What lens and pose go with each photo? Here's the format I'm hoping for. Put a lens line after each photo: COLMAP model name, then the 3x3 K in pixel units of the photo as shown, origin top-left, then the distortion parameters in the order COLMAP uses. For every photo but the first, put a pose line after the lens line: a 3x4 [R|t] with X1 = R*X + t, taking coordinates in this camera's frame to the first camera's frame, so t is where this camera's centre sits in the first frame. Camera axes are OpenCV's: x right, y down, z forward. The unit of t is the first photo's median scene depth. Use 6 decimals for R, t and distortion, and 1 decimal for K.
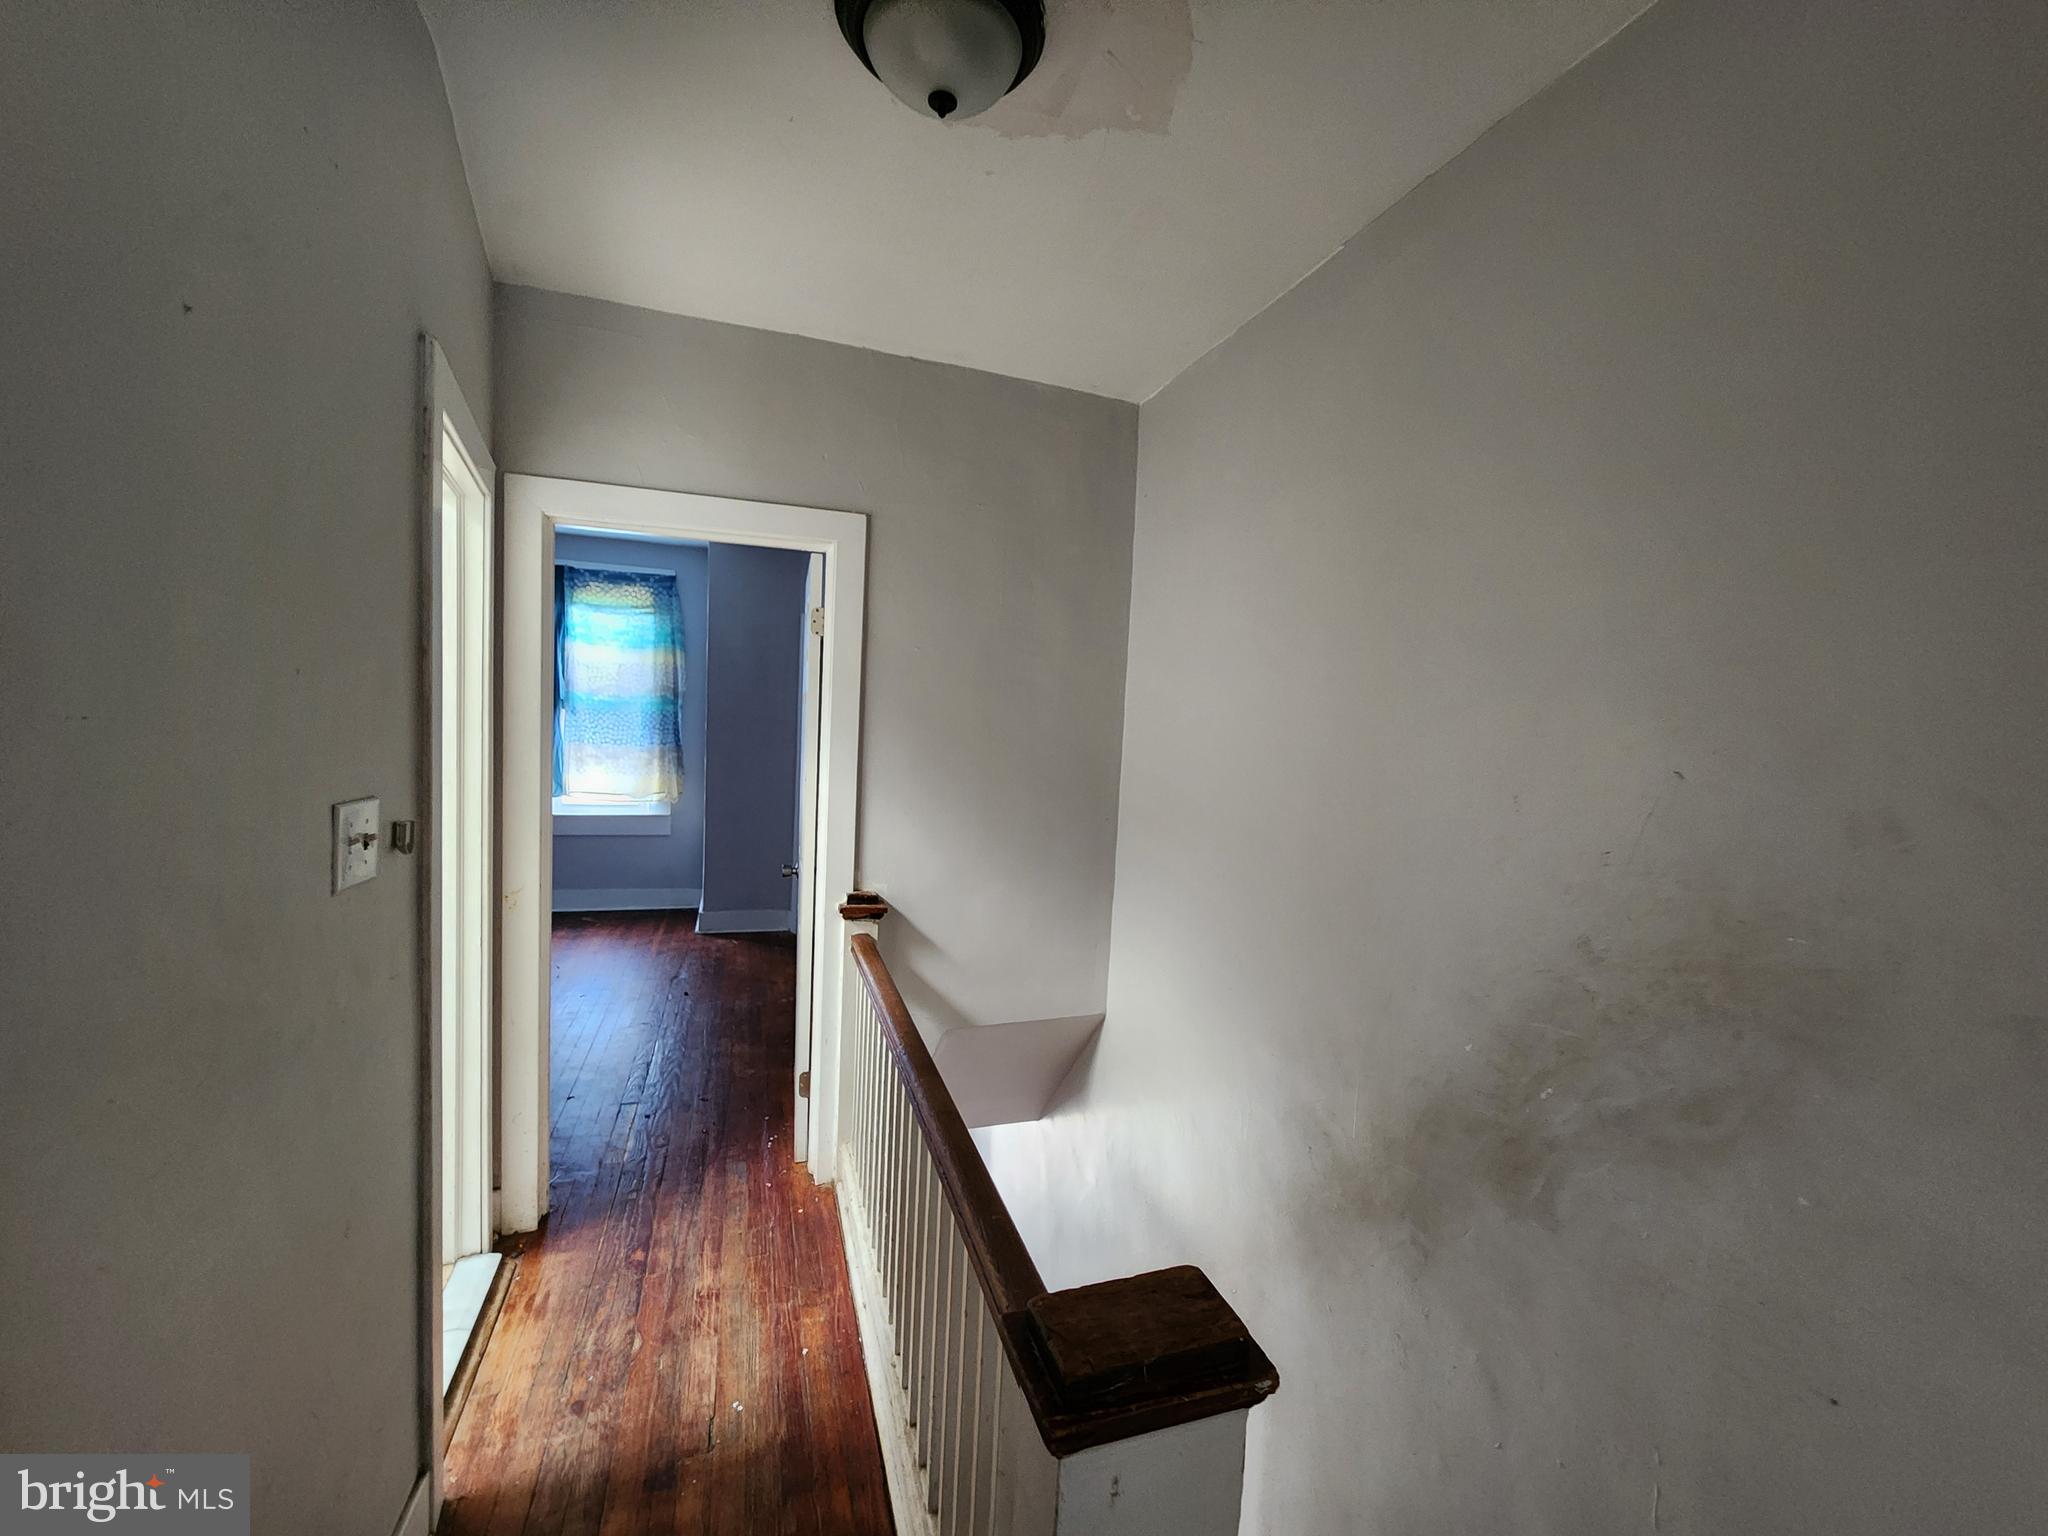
lens RADIAL K [[841.4, 0, 1044.1], [0, 841.4, 780.0], [0, 0, 1]] dist [0.000175, 0.000906]
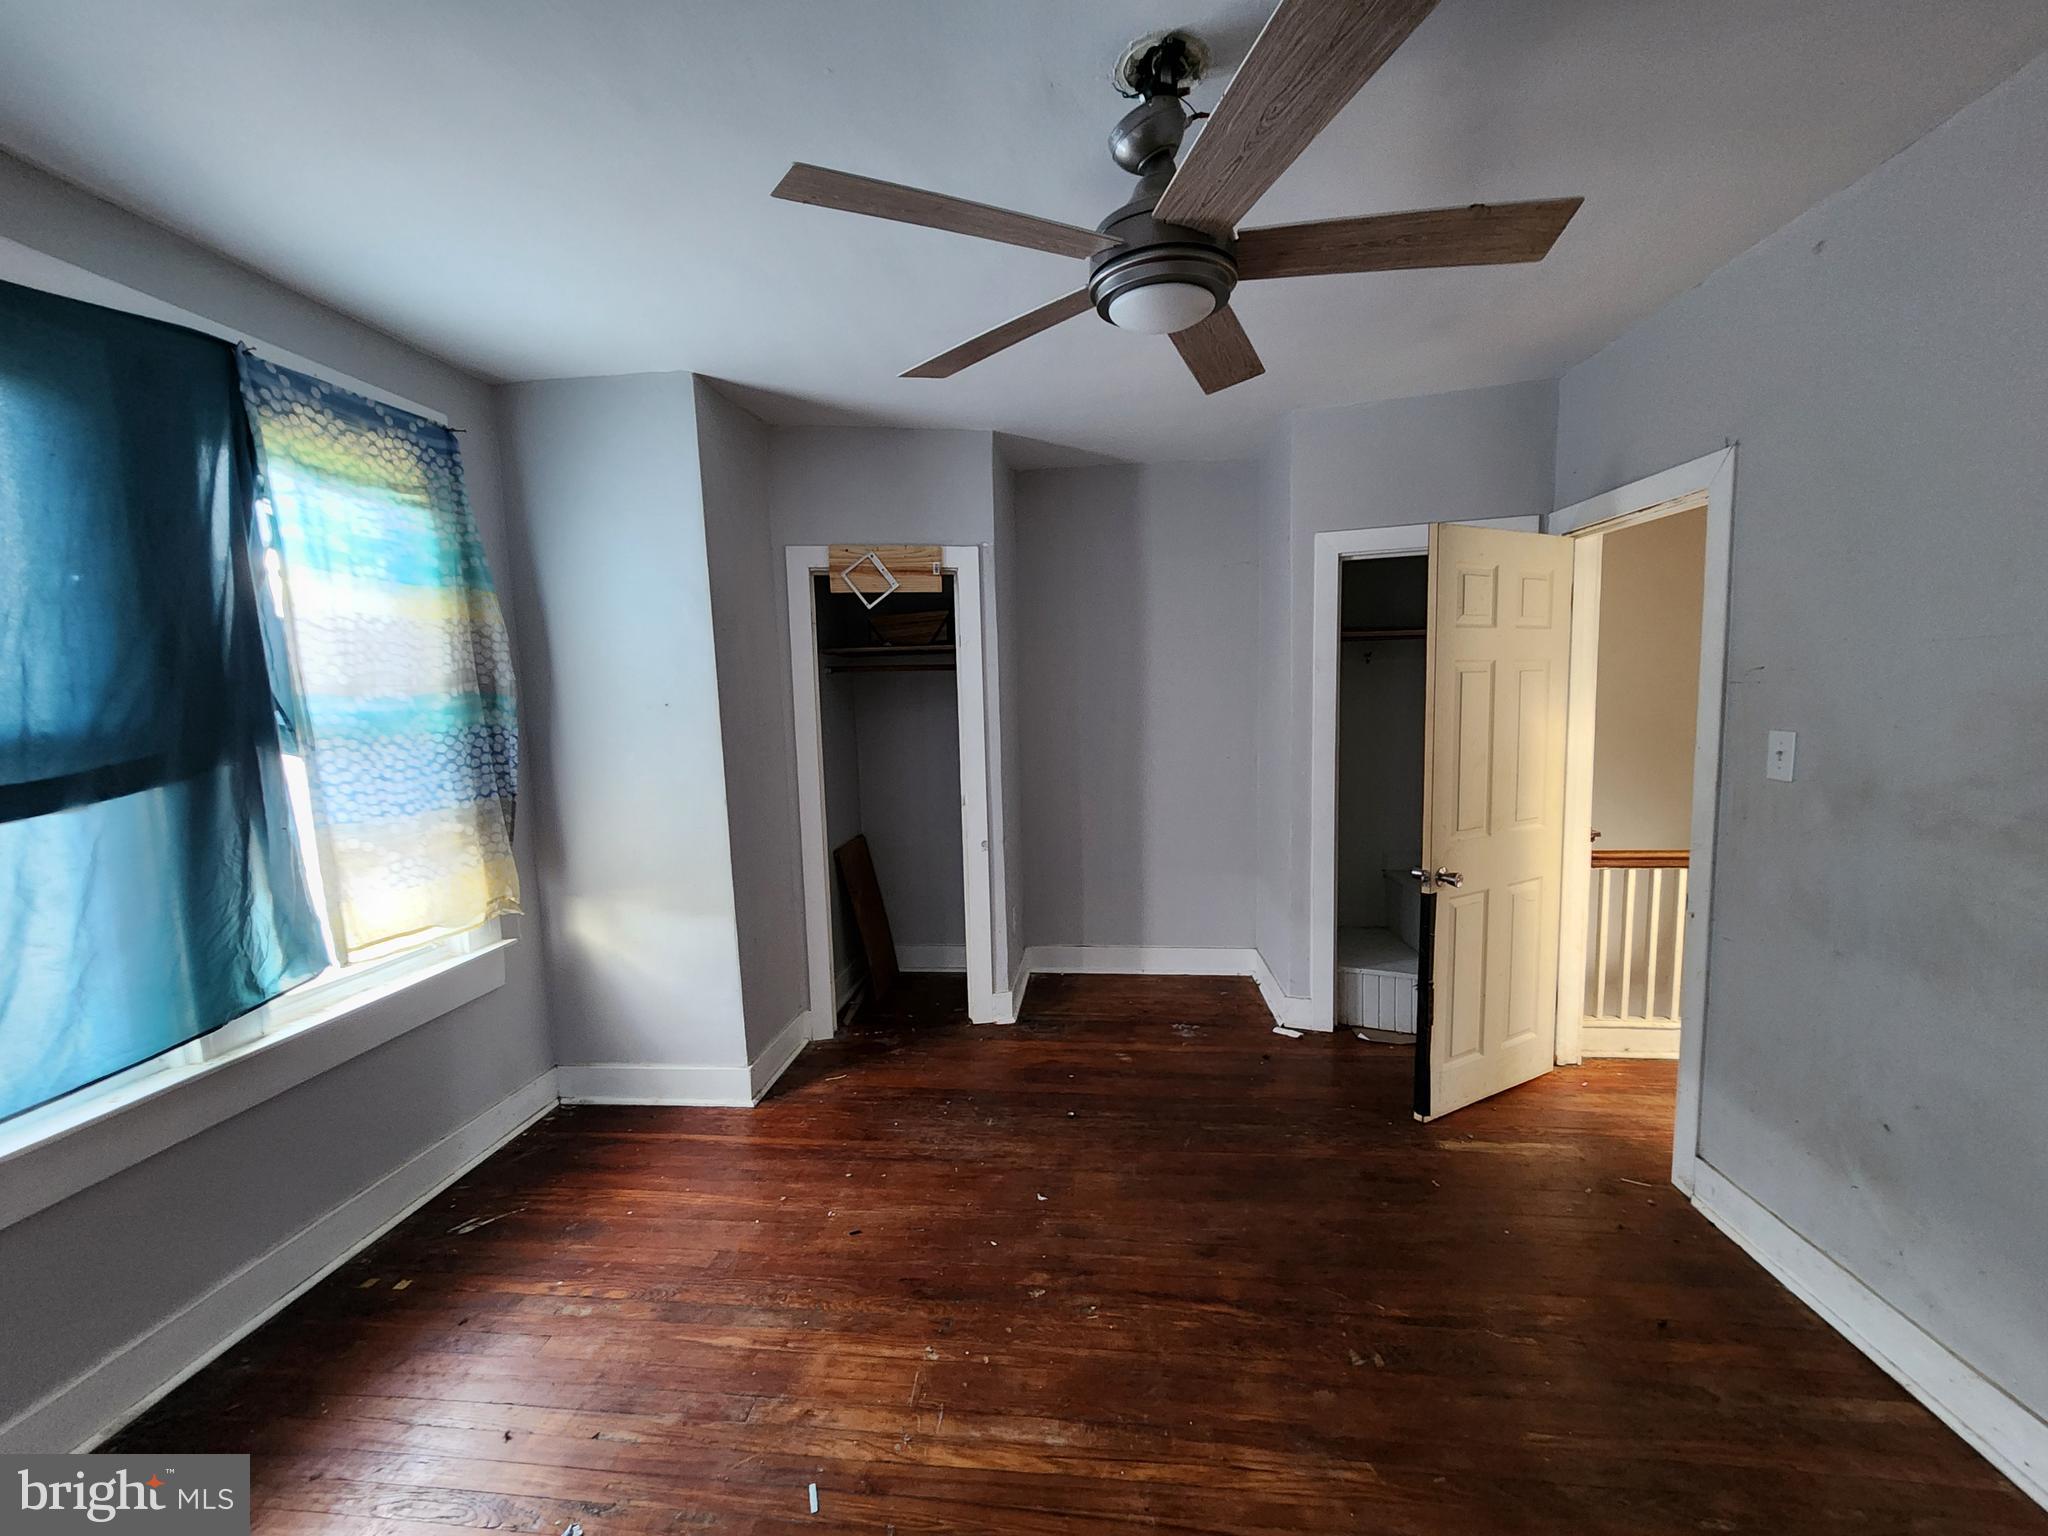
lens RADIAL K [[841.4, 0, 1026.4], [0, 841.4, 774.6], [0, 0, 1]] dist [0.000175, 0.000906]
pose [[0.428666, -0.149072, 0.891080, -0.745573], [0.107130, 0.987722, 0.113703, -0.076096], [-0.897089, 0.046721, 0.439373, 0.532835]]
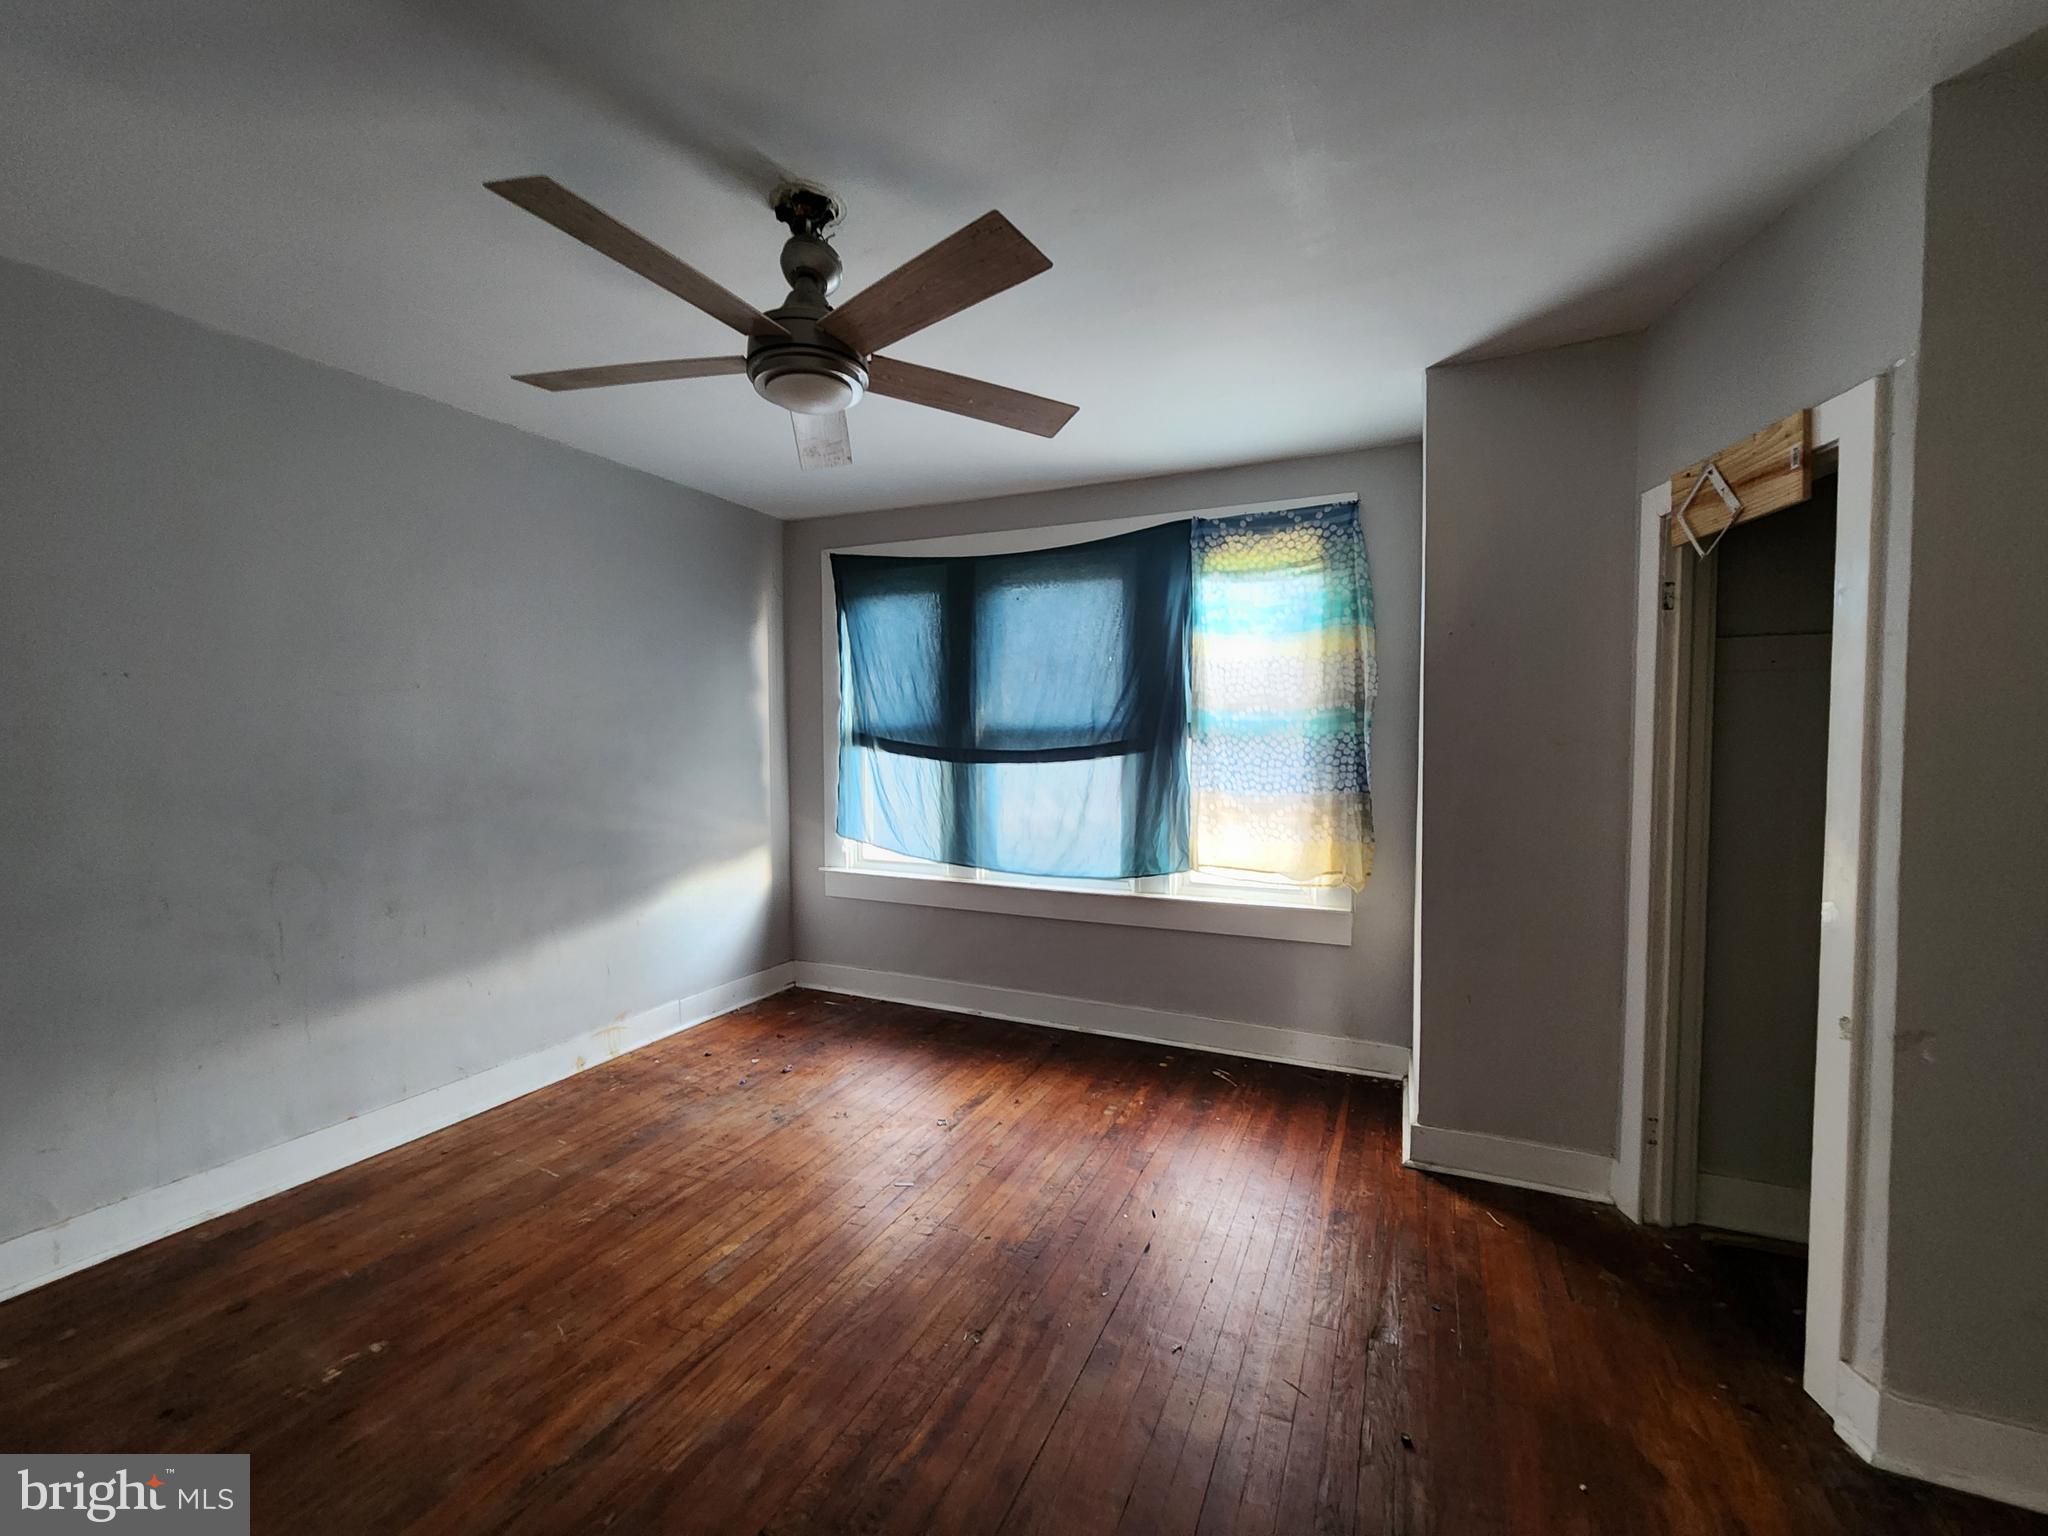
lens RADIAL K [[841.4, 0, 1042.3], [0, 841.4, 772.0], [0, 0, 1]] dist [0.000175, 0.000906]
pose [[0.729052, -0.021385, -0.684124, -0.204439], [-0.010956, 0.999019, -0.042904, -0.027642], [0.684370, 0.038774, 0.728103, 0.436800]]
